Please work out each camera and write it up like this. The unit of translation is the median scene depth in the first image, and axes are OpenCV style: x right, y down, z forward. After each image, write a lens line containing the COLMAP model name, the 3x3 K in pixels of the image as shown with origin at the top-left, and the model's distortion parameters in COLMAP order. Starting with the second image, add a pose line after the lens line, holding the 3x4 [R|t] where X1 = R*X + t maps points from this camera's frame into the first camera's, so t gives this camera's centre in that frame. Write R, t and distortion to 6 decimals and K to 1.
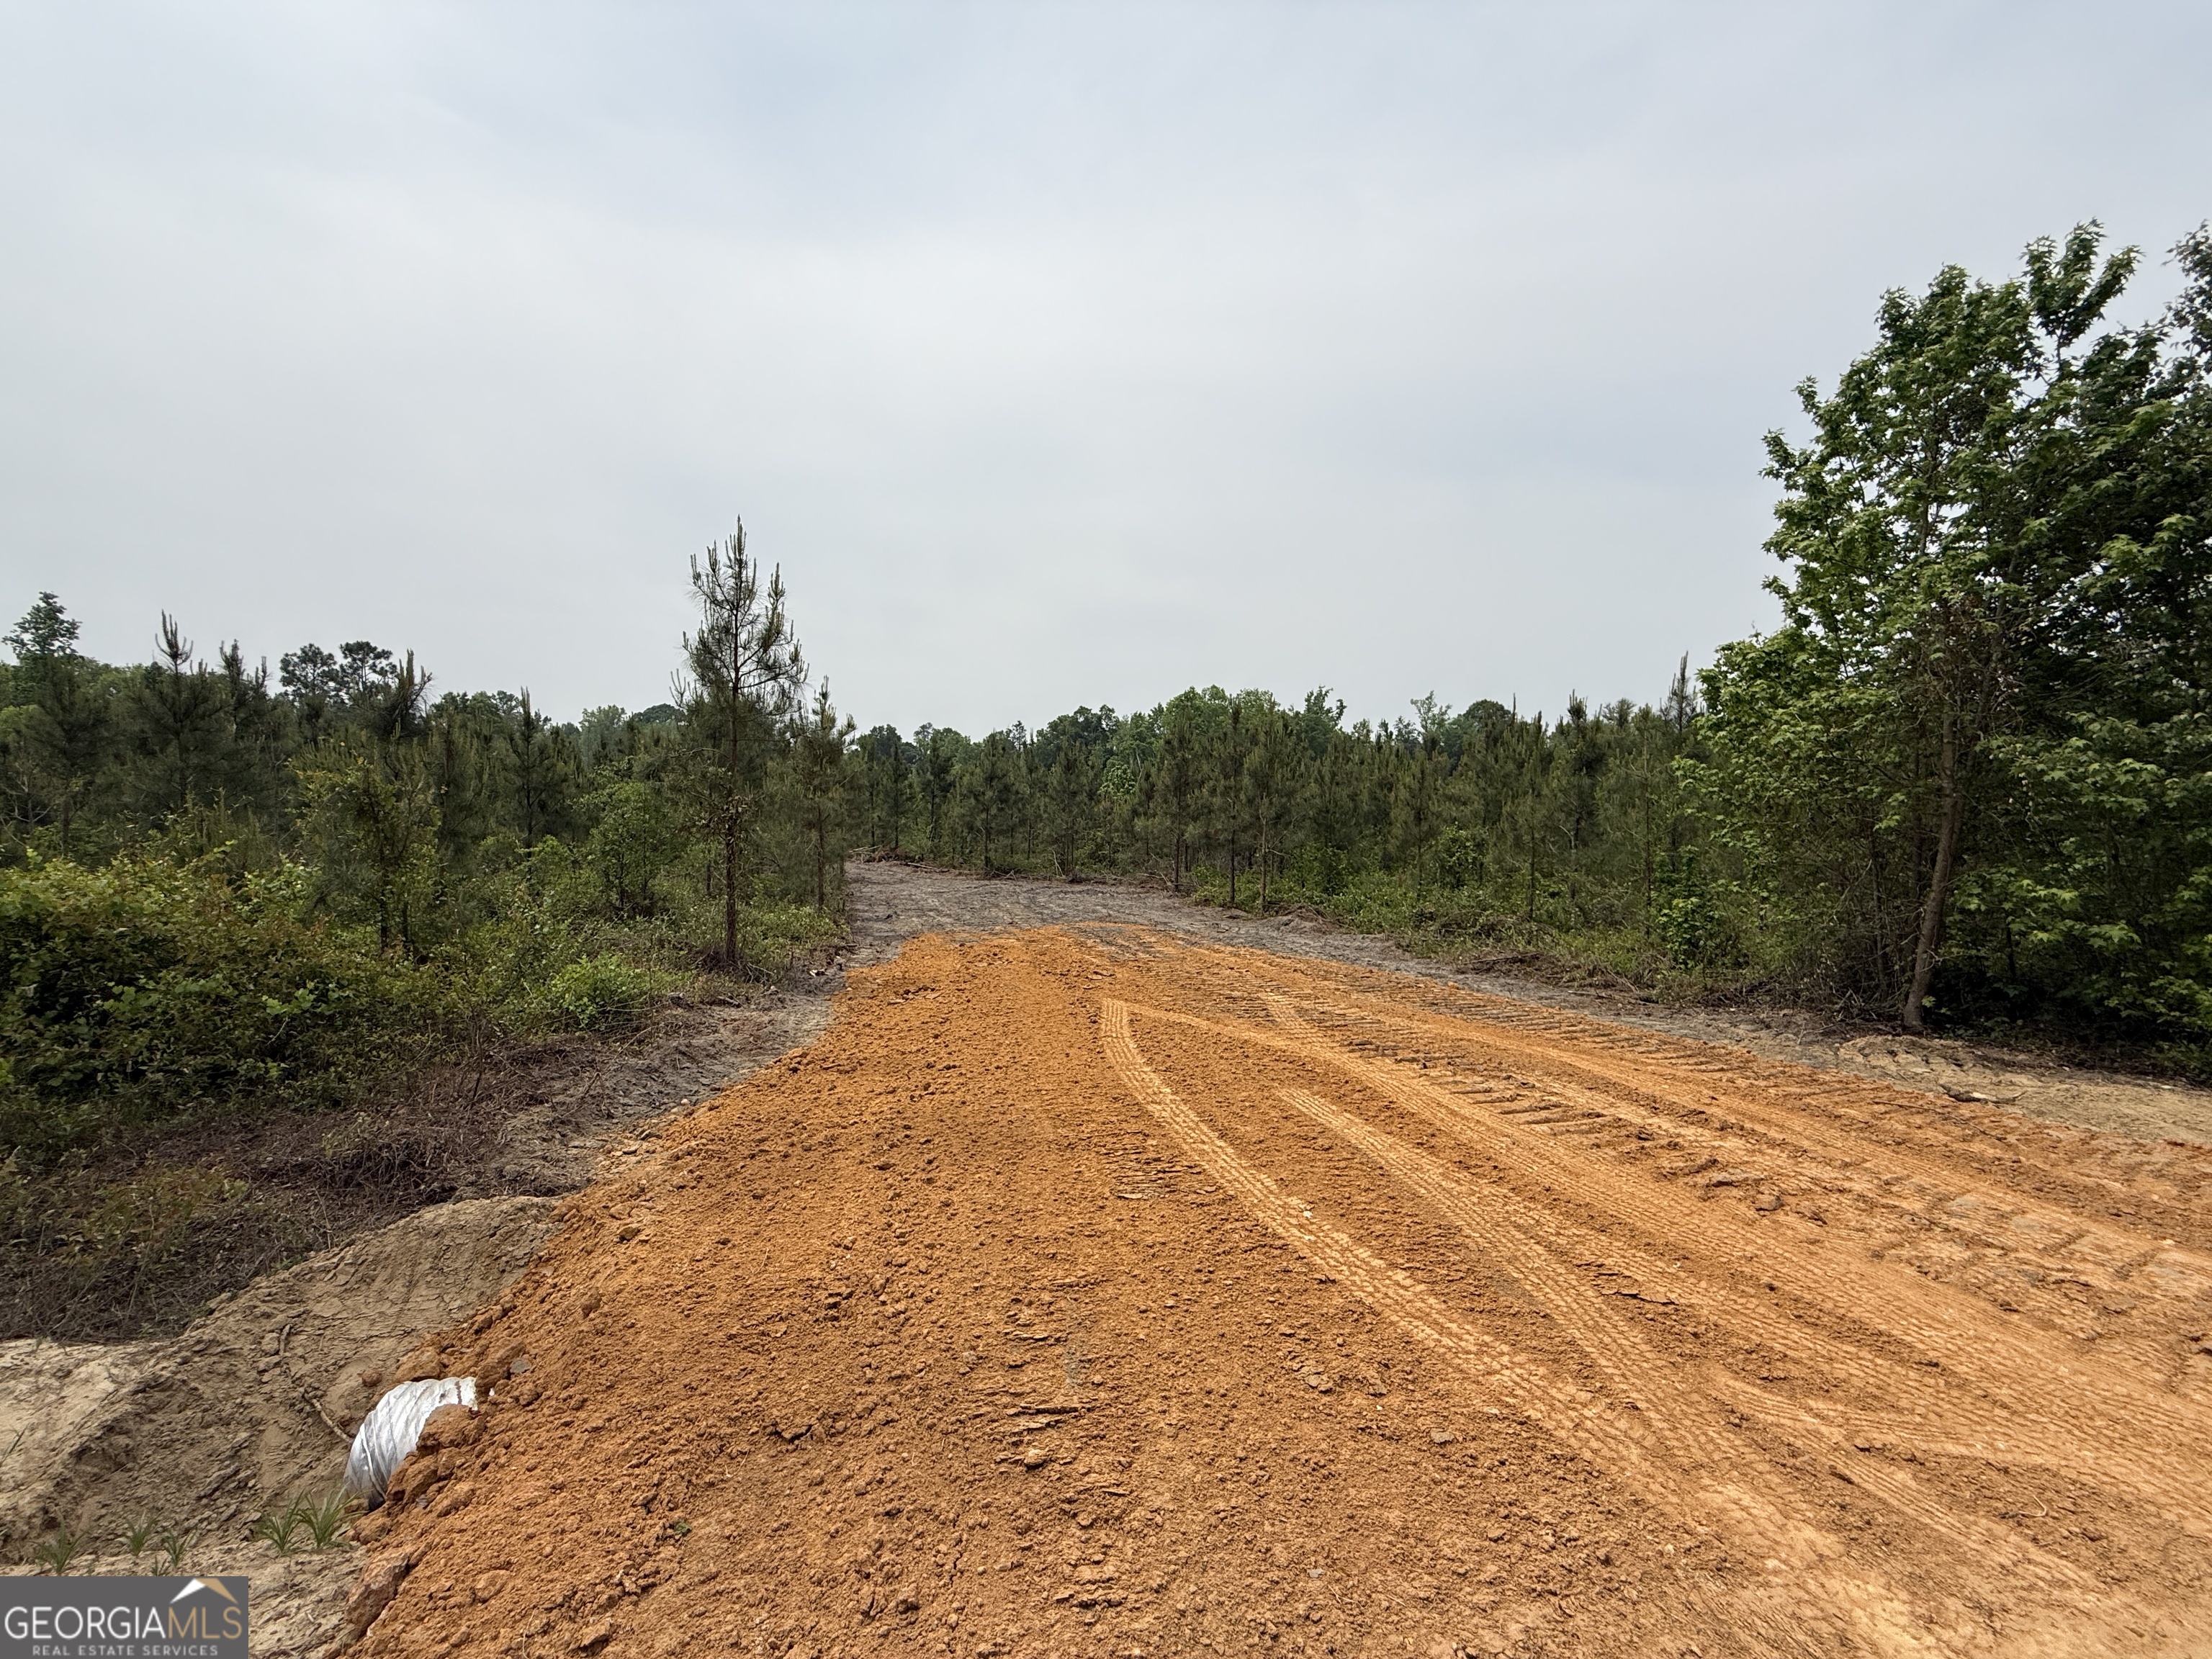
lens RADIAL K [[883.4, 0, 1125.6], [0, 883.4, 841.8], [0, 0, 1]] dist [-0.001879, 0.002514]
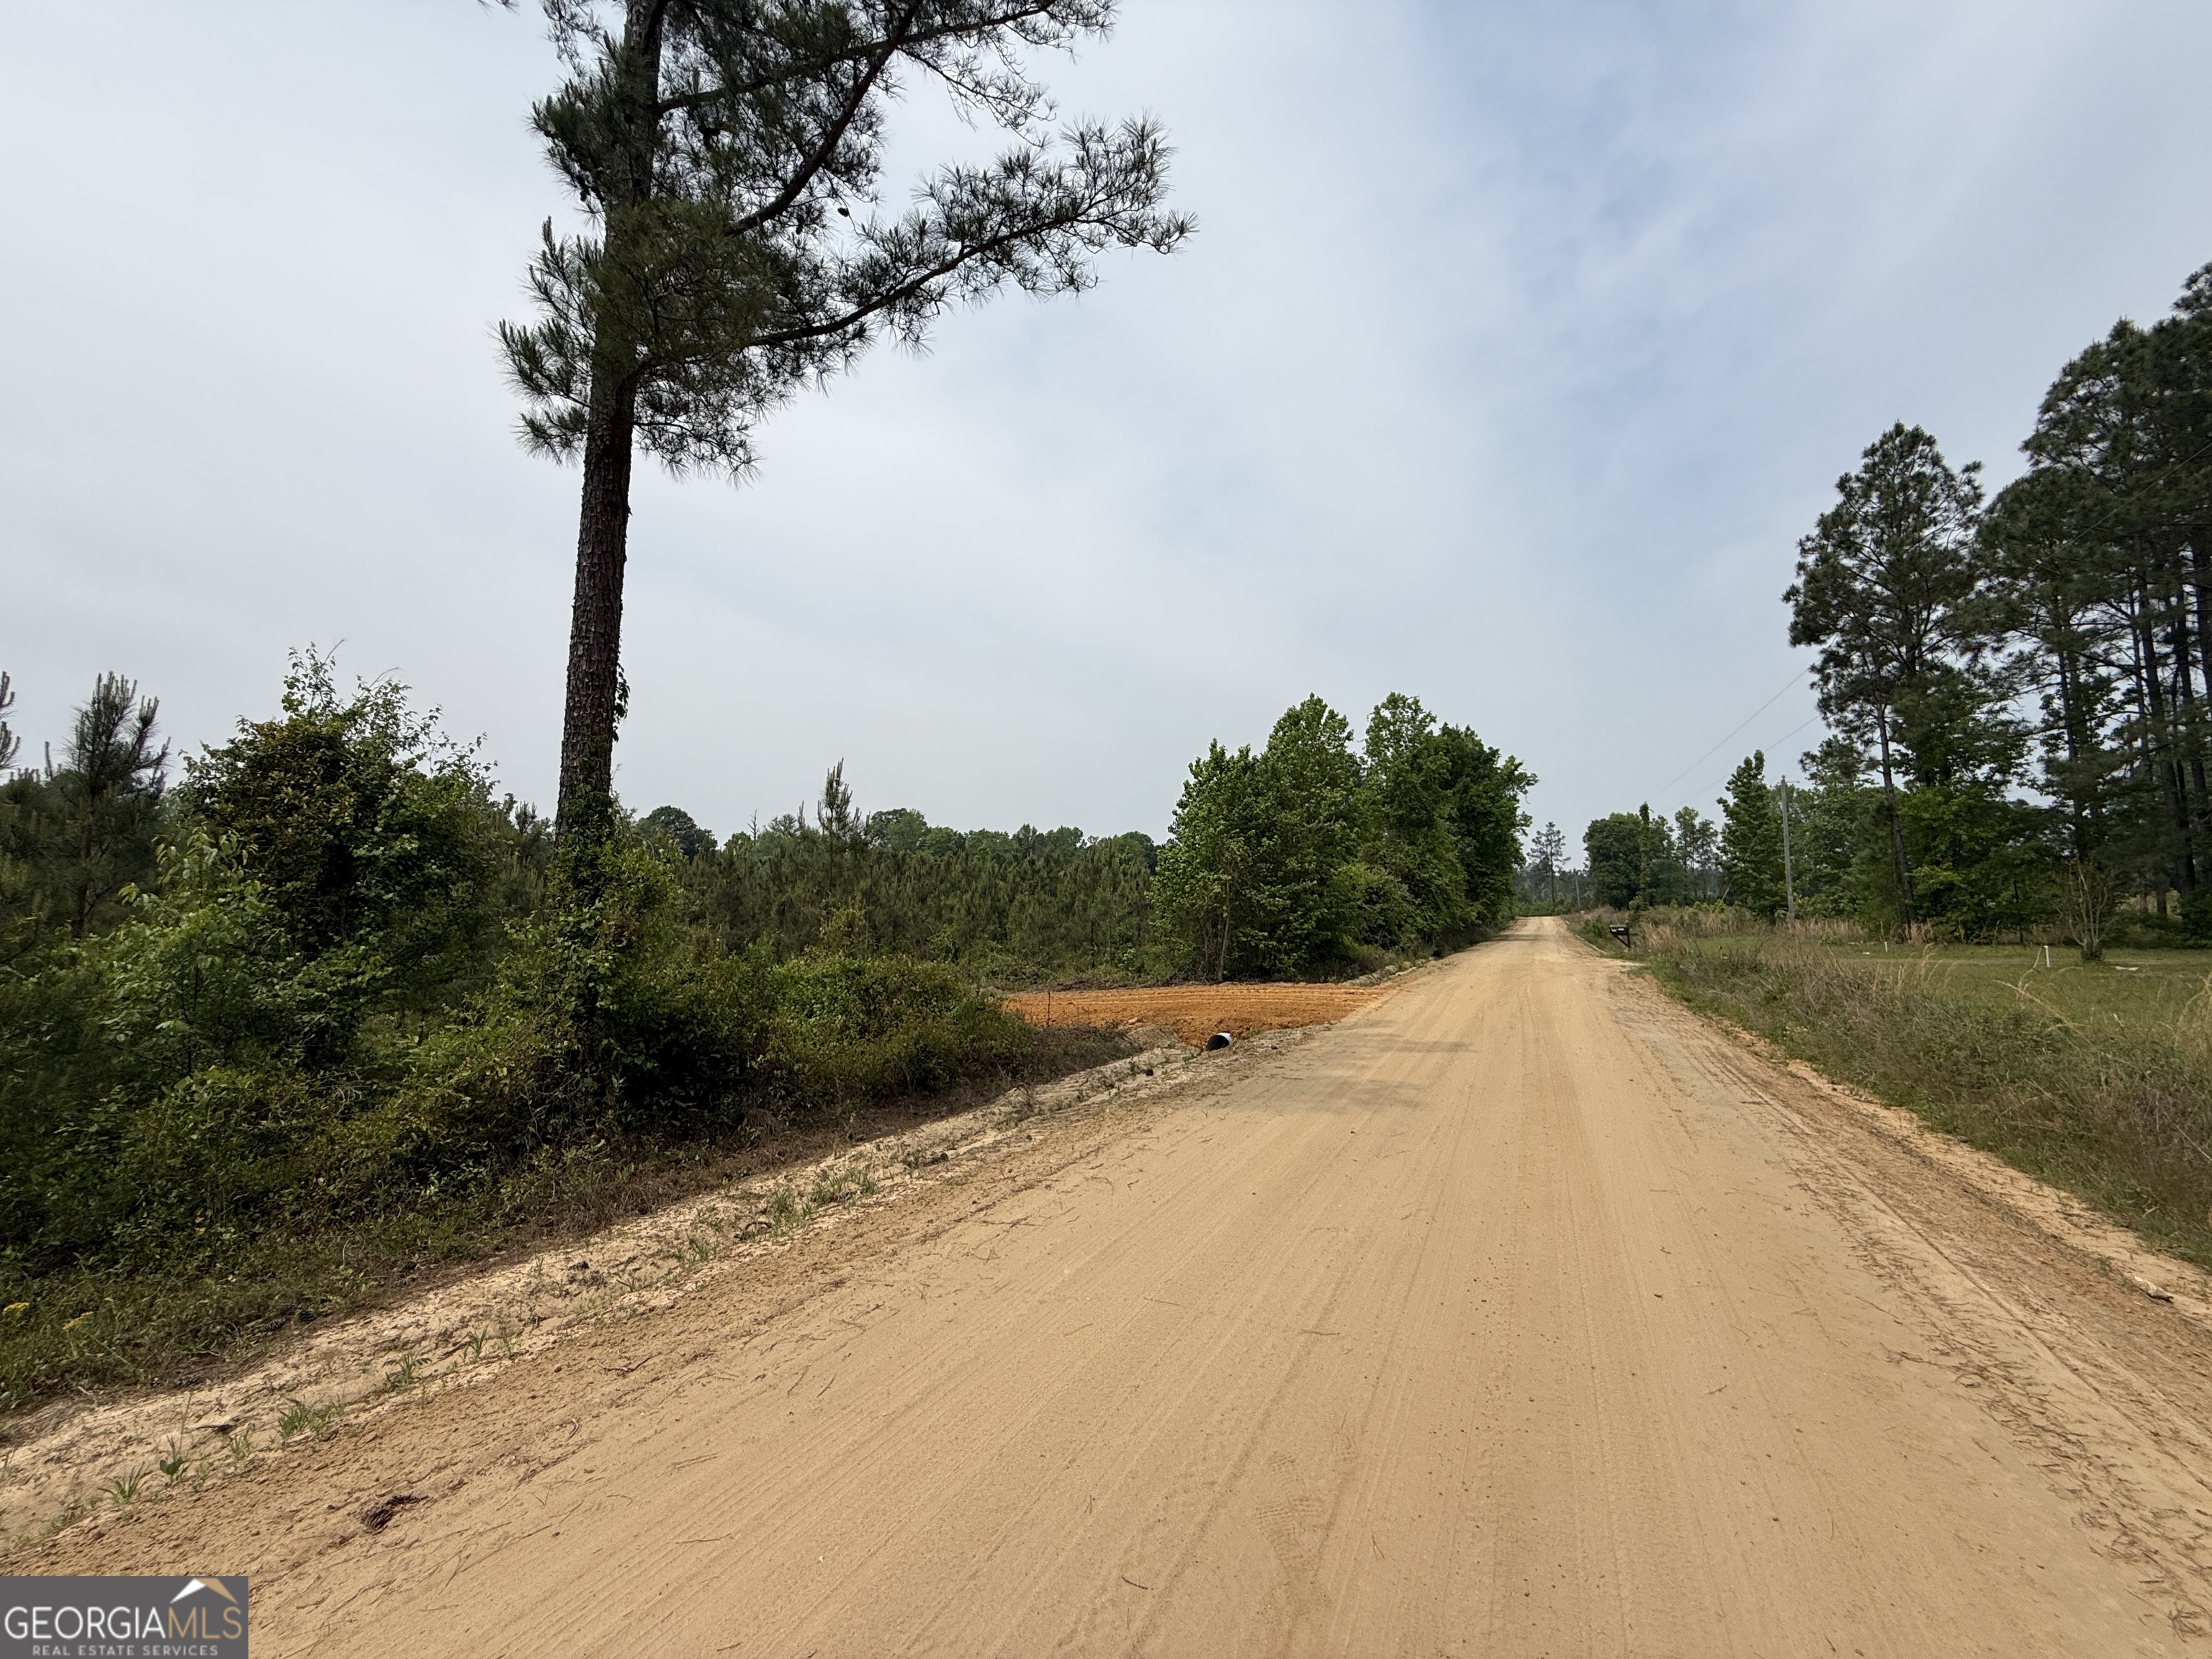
lens RADIAL K [[883.4, 0, 1097.2], [0, 883.4, 821.1], [0, 0, 1]] dist [-0.001879, 0.002514]
pose [[0.618089, 0.063499, 0.783540, -1.705712], [0.044230, 0.992344, -0.115312, -0.009291], [-0.784863, 0.105929, 0.610548, -0.563362]]
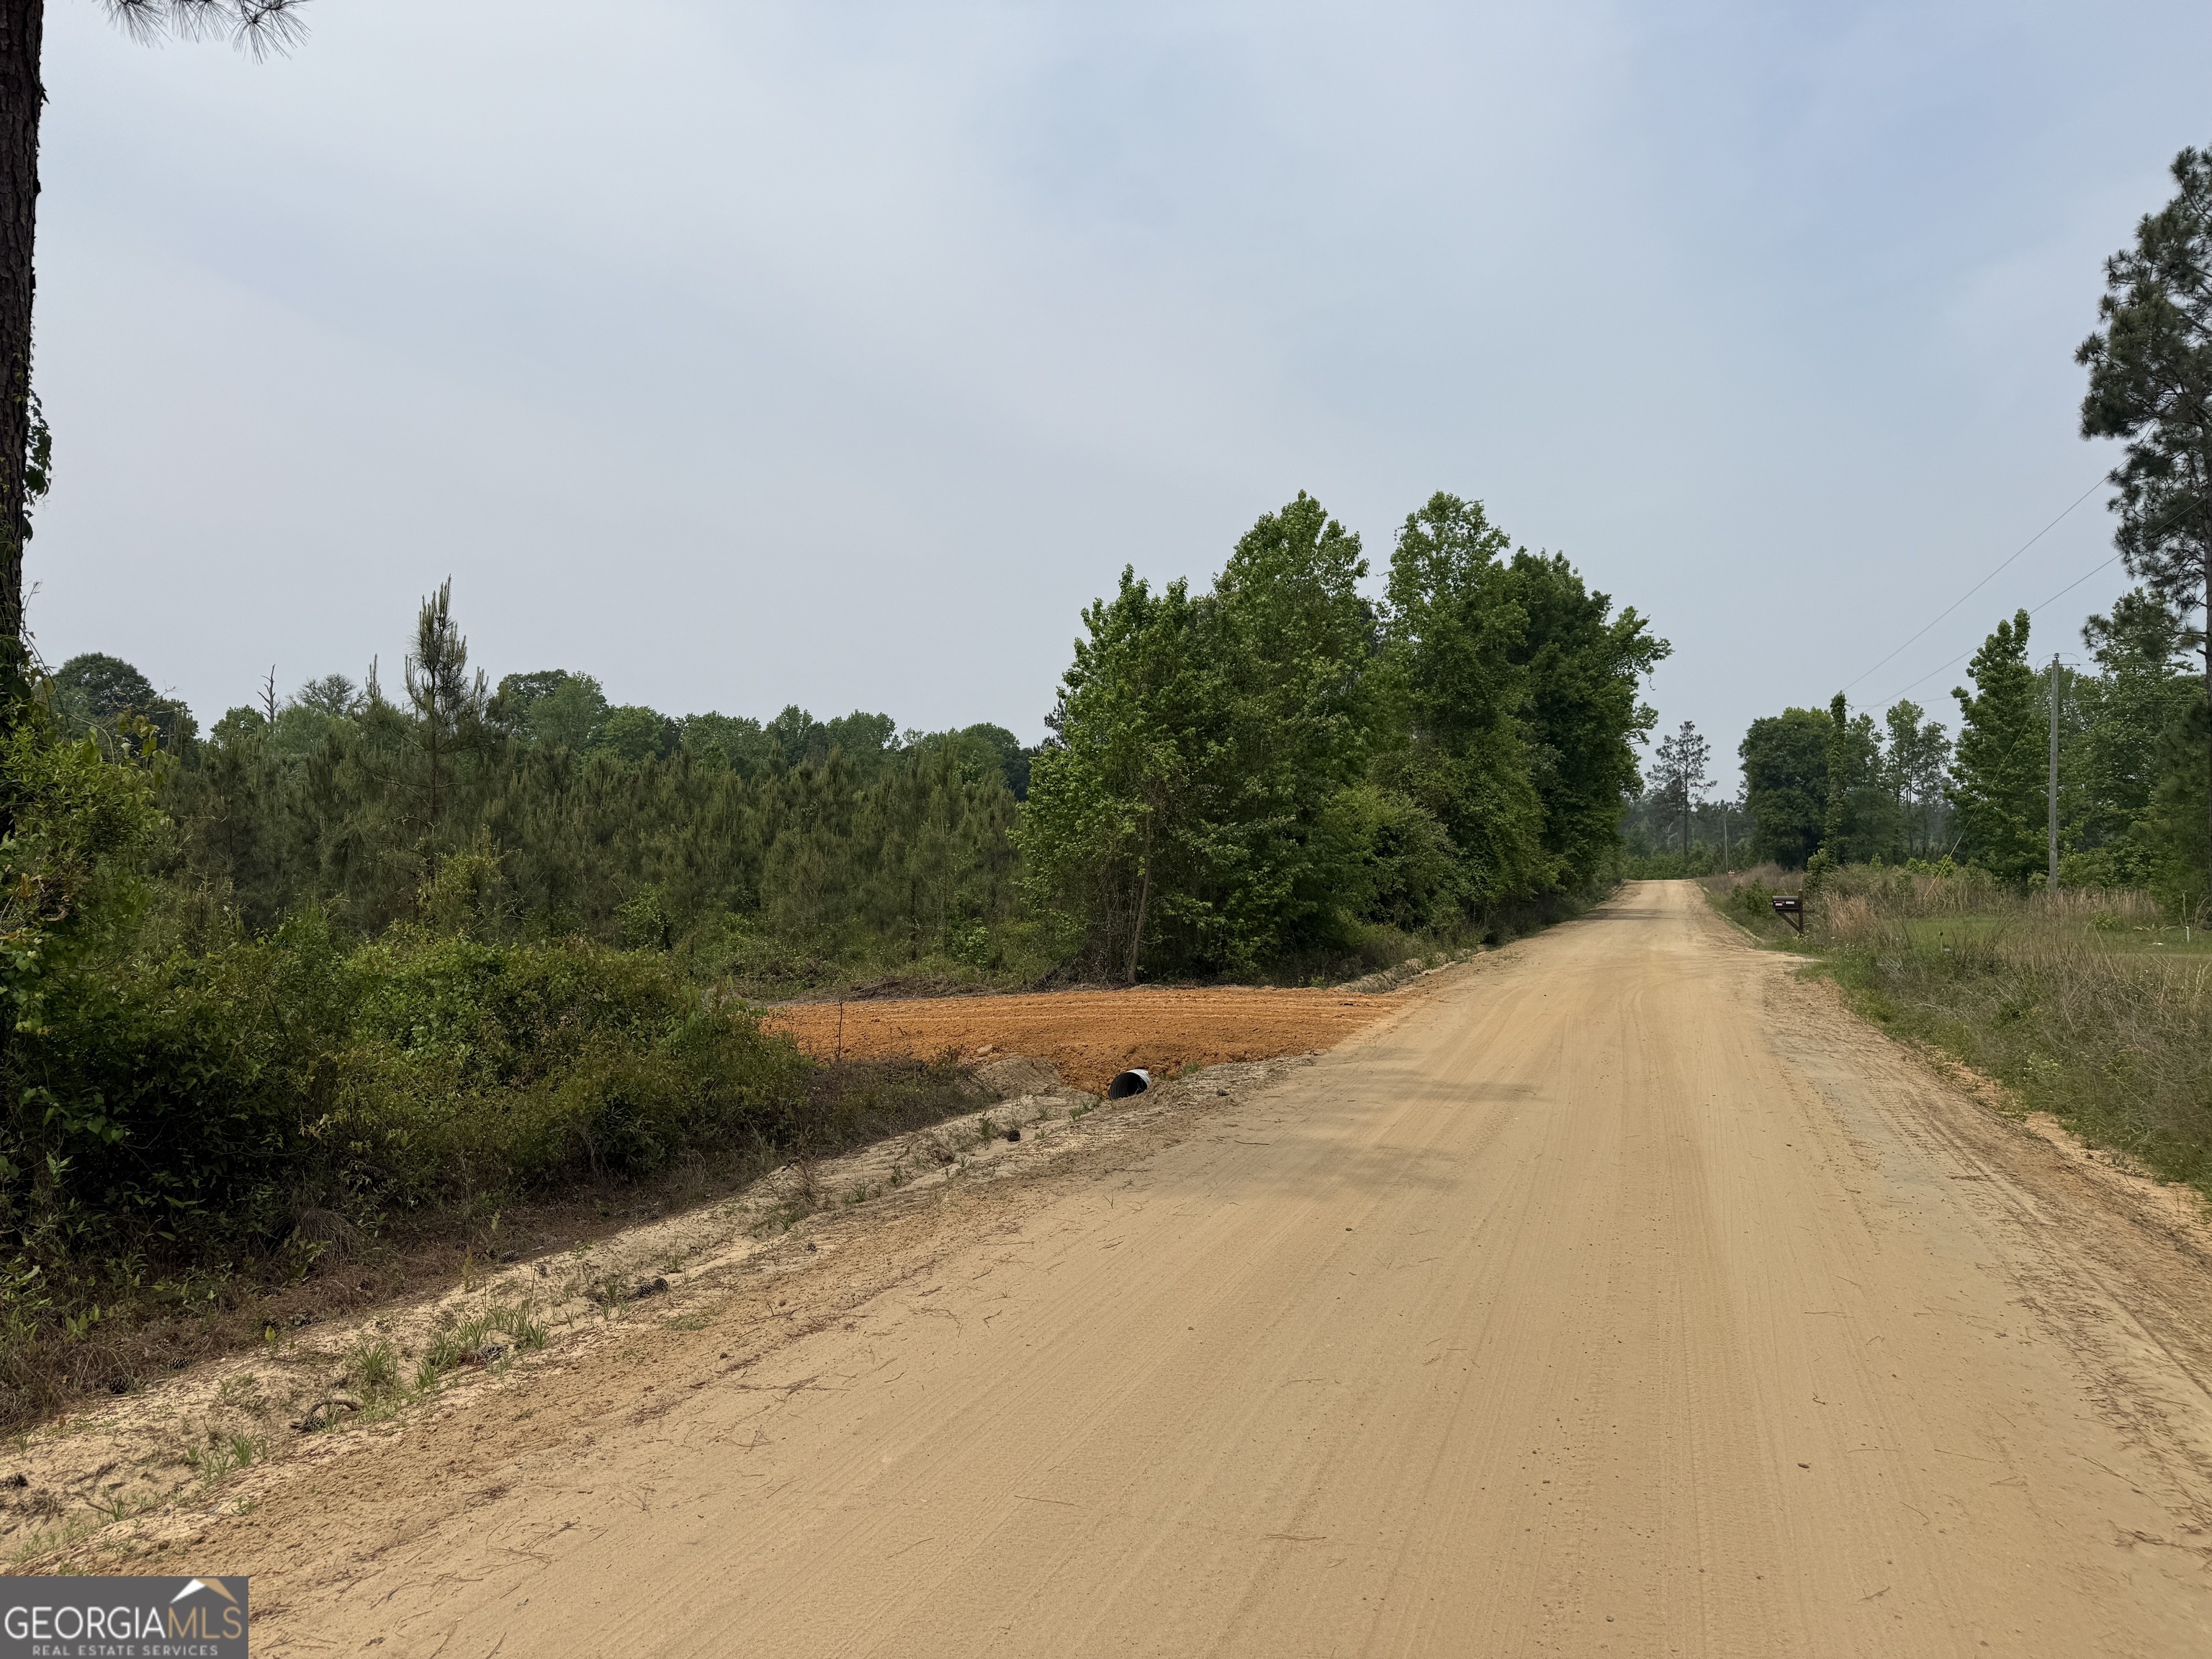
lens RADIAL K [[1552.7, 0, 1092.8], [0, 1552.7, 827.4], [0, 0, 1]] dist [0.051071, -0.058886]
pose [[0.525314, 0.009194, 0.850859, -1.729269], [0.034247, 0.998903, -0.031938, -0.011674], [-0.850219, 0.045917, 0.524422, -0.569331]]
